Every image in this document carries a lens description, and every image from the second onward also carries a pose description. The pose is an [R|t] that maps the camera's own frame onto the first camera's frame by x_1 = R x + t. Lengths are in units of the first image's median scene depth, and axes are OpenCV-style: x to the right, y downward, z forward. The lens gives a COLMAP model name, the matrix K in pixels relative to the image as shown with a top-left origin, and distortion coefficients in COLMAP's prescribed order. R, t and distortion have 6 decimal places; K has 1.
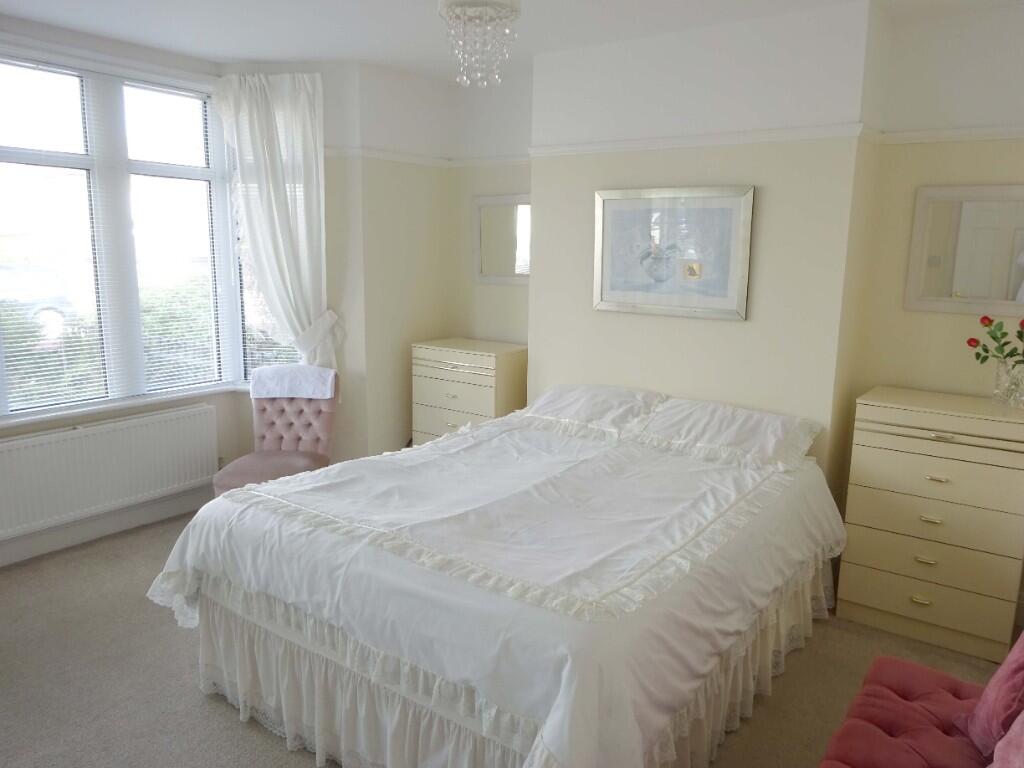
lens RADIAL K [[753.0, 0, 510.6], [0, 753.0, 385.7], [0, 0, 1]] dist [-0.009803, 0.014206]
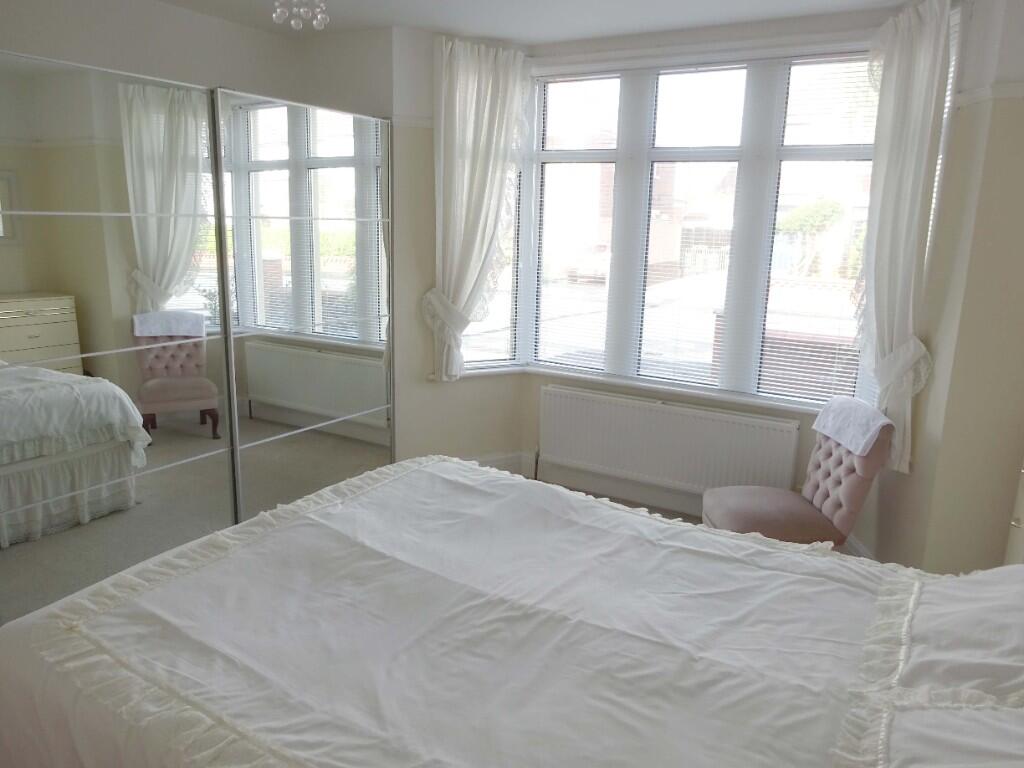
lens RADIAL K [[753.0, 0, 511.0], [0, 753.0, 380.0], [0, 0, 1]] dist [-0.009803, 0.014206]
pose [[0.079263, 0.196948, -0.977205, 0.620896], [-0.209370, 0.961712, 0.176843, -0.163428], [0.974619, 0.190580, 0.117464, 0.877775]]
